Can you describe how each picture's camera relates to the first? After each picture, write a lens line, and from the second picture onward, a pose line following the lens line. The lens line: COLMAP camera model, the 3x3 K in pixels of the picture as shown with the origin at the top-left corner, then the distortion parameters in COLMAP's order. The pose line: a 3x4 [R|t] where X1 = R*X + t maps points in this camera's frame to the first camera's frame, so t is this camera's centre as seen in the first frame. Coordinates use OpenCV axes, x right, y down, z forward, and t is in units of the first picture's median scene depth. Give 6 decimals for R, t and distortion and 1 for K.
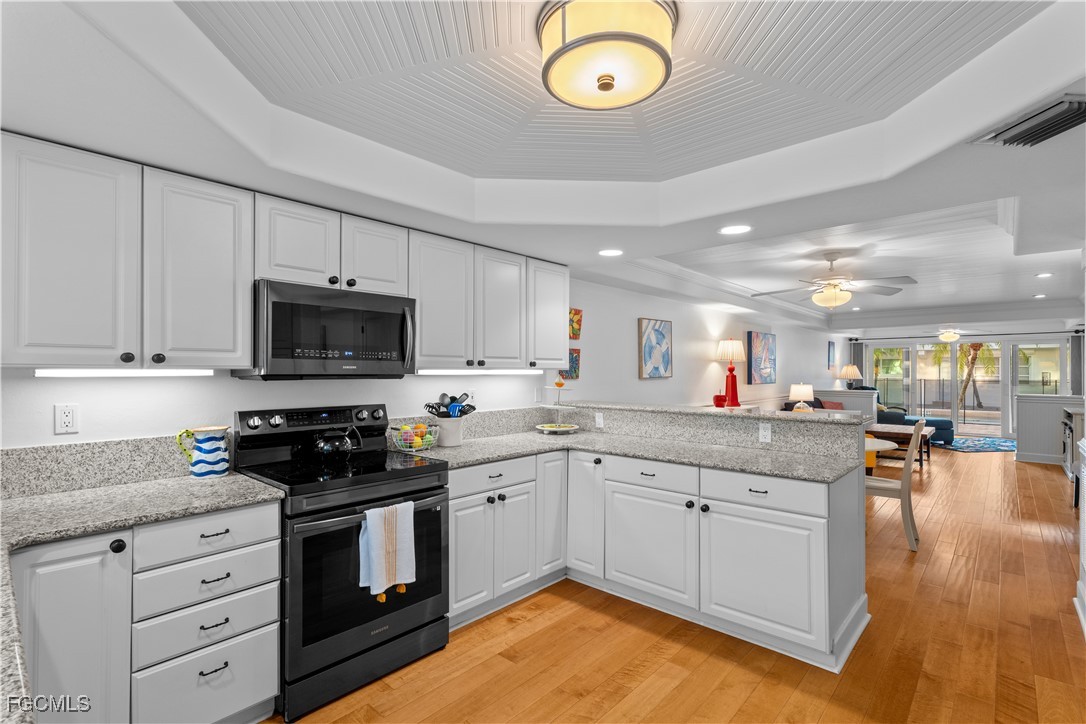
lens RADIAL K [[507.8, 0, 540.4], [0, 507.8, 364.2], [0, 0, 1]] dist [0.005767, -0.001108]
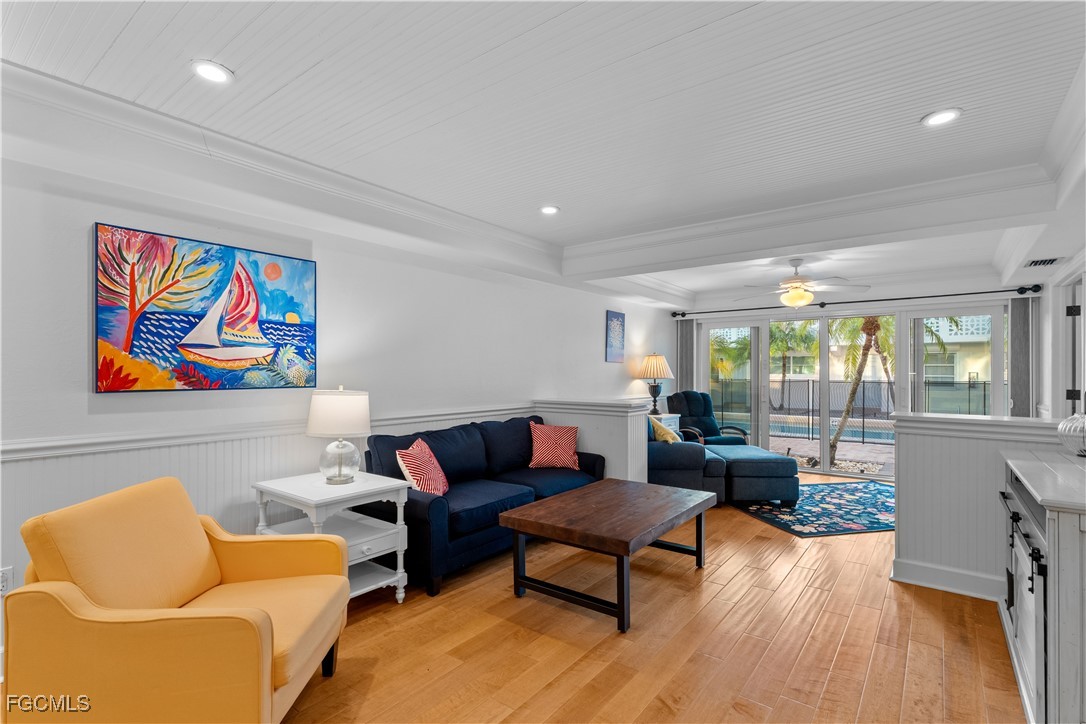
lens RADIAL K [[507.8, 0, 543.3], [0, 507.8, 368.6], [0, 0, 1]] dist [0.005767, -0.001108]
pose [[0.996918, 0.002203, 0.078425, 0.746207], [-0.002628, 0.999982, 0.005314, 0.025552], [-0.078412, -0.005504, 0.996906, 0.741025]]
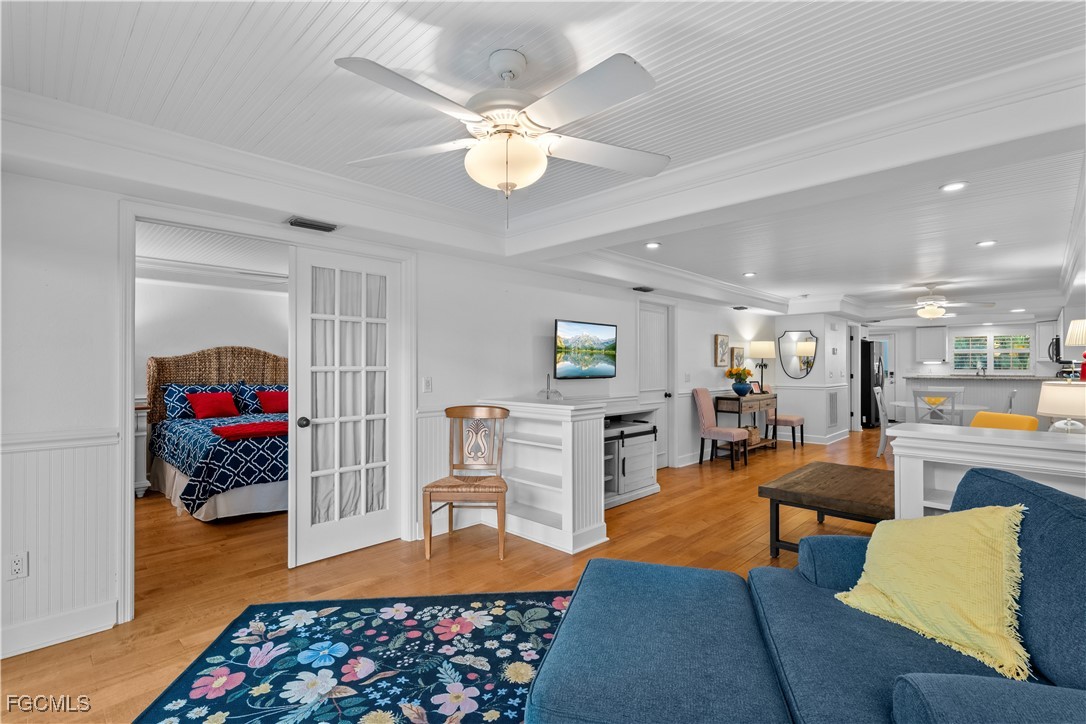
lens RADIAL K [[507.8, 0, 536.0], [0, 507.8, 359.8], [0, 0, 1]] dist [0.005767, -0.001108]
pose [[-0.997207, 0.001662, 0.074668, 1.182441], [-0.000481, 0.999589, -0.028668, 0.039088], [-0.074685, -0.028624, -0.996796, 1.774541]]
